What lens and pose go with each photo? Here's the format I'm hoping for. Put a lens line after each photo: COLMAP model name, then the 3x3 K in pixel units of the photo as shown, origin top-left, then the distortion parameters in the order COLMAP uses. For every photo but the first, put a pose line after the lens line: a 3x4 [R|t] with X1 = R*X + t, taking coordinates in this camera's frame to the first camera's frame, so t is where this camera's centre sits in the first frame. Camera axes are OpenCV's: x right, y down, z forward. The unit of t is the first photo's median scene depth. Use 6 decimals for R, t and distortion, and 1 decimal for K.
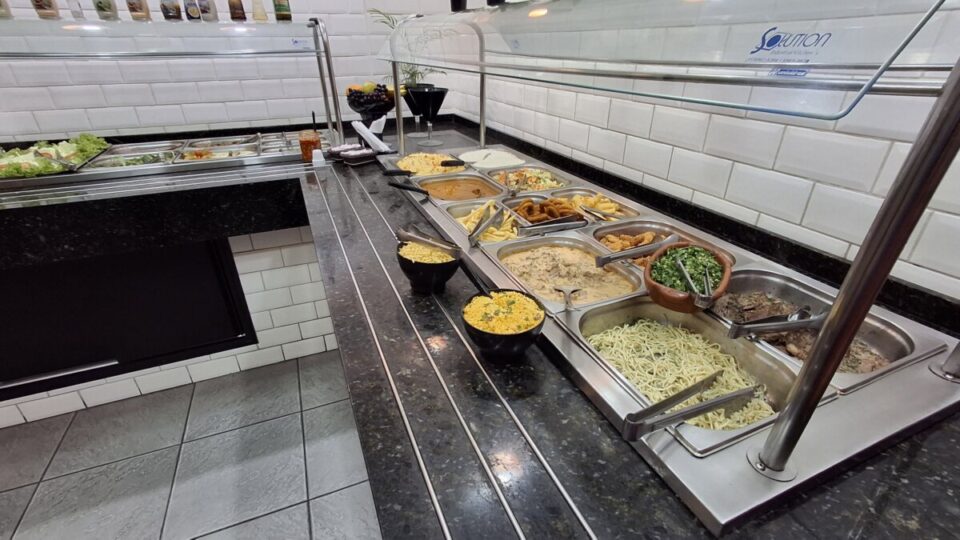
lens RADIAL K [[443.2, 0, 480.0], [0, 443.2, 270.0], [0, 0, 1]] dist [-0.003302, 0.010890]
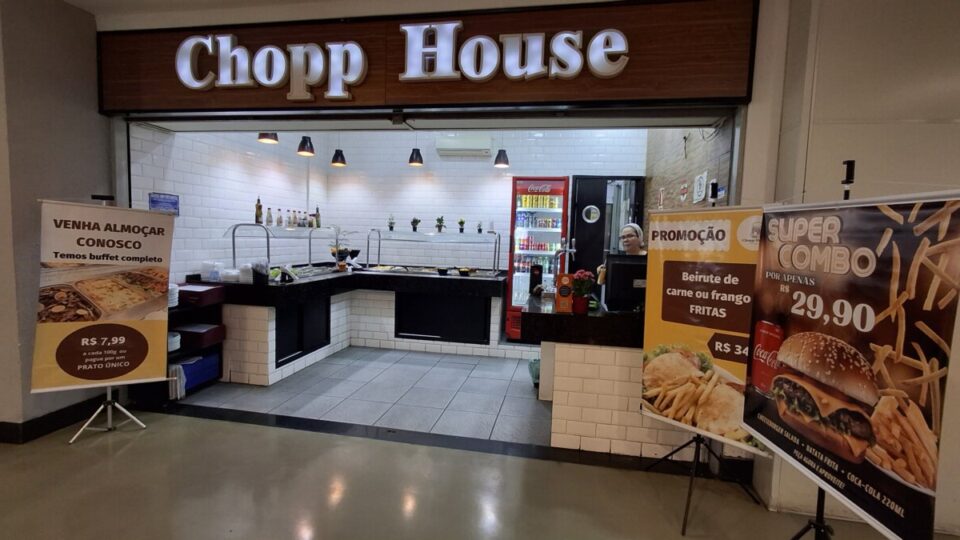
lens RADIAL K [[443.2, 0, 480.0], [0, 443.2, 270.0], [0, 0, 1]] dist [-0.003302, 0.010890]
pose [[0.542834, -0.036955, 0.839026, -2.292191], [0.352667, 0.916712, -0.187792, 0.596143], [-0.762205, 0.397837, 0.510655, -1.153136]]
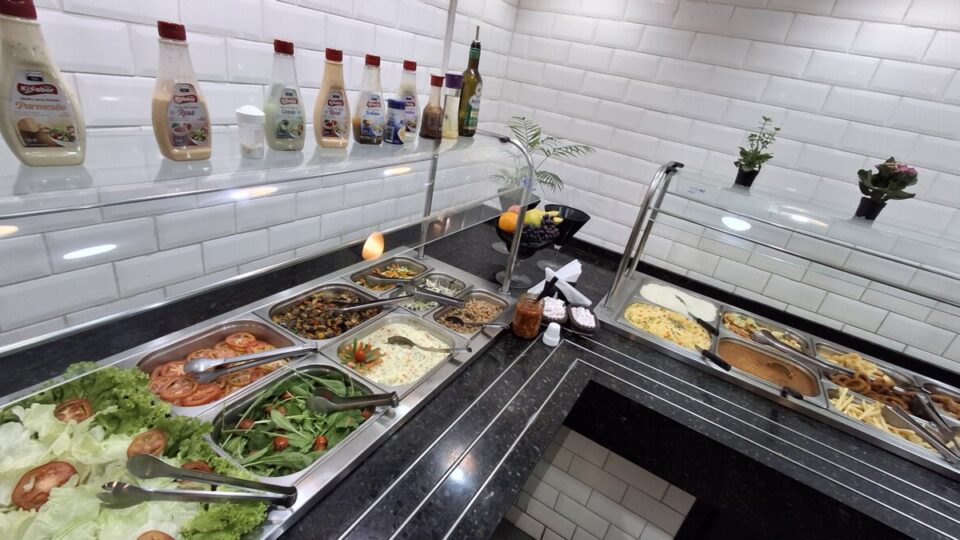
lens RADIAL K [[443.2, 0, 480.0], [0, 443.2, 270.0], [0, 0, 1]] dist [-0.003302, 0.010890]
pose [[0.787973, -0.116632, 0.604563, -0.861906], [0.102767, 0.993034, 0.057631, -0.395822], [-0.607073, 0.016718, 0.794470, 0.447069]]
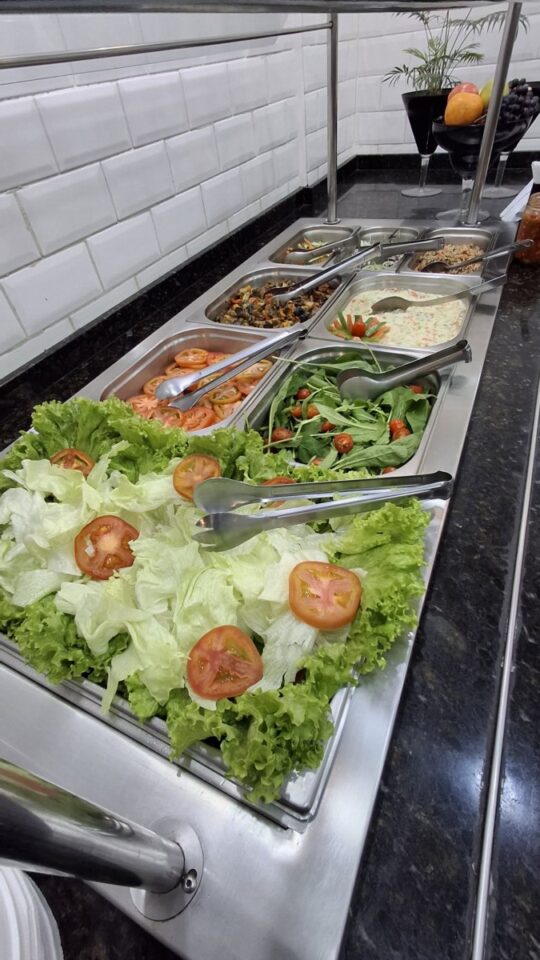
lens RADIAL K [[443.2, 0, 270.0], [0, 443.2, 480.0], [0, 0, 1]] dist [-0.003302, 0.010890]
pose [[0.746520, -0.509942, 0.427396, -0.957778], [0.379255, 0.853904, 0.356391, -0.324670], [-0.546693, -0.103961, 0.830854, 0.696211]]
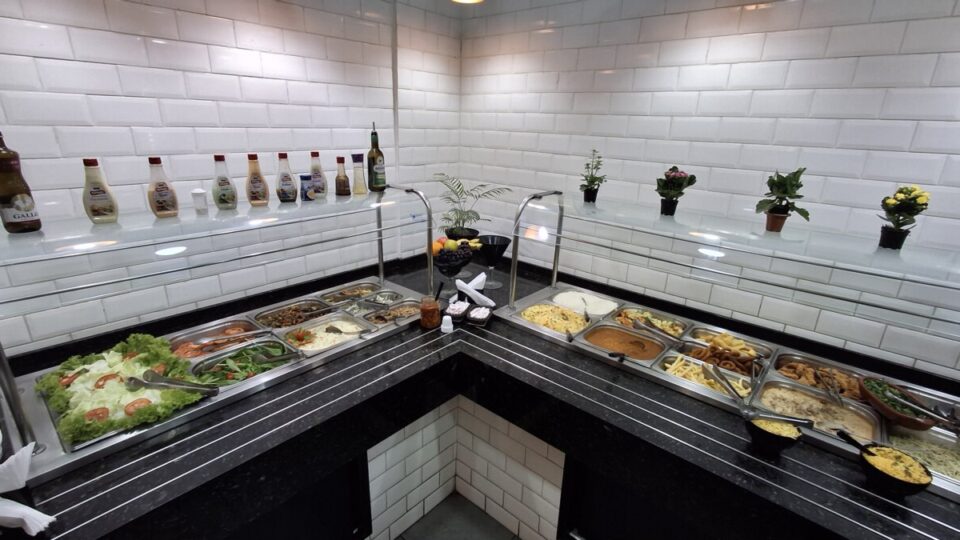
lens RADIAL K [[443.2, 0, 480.0], [0, 443.2, 270.0], [0, 0, 1]] dist [-0.003302, 0.010890]
pose [[0.894528, -0.108570, 0.433627, -0.693717], [0.169270, 0.980089, -0.103794, -0.242911], [-0.413724, 0.166247, 0.895095, 0.026333]]
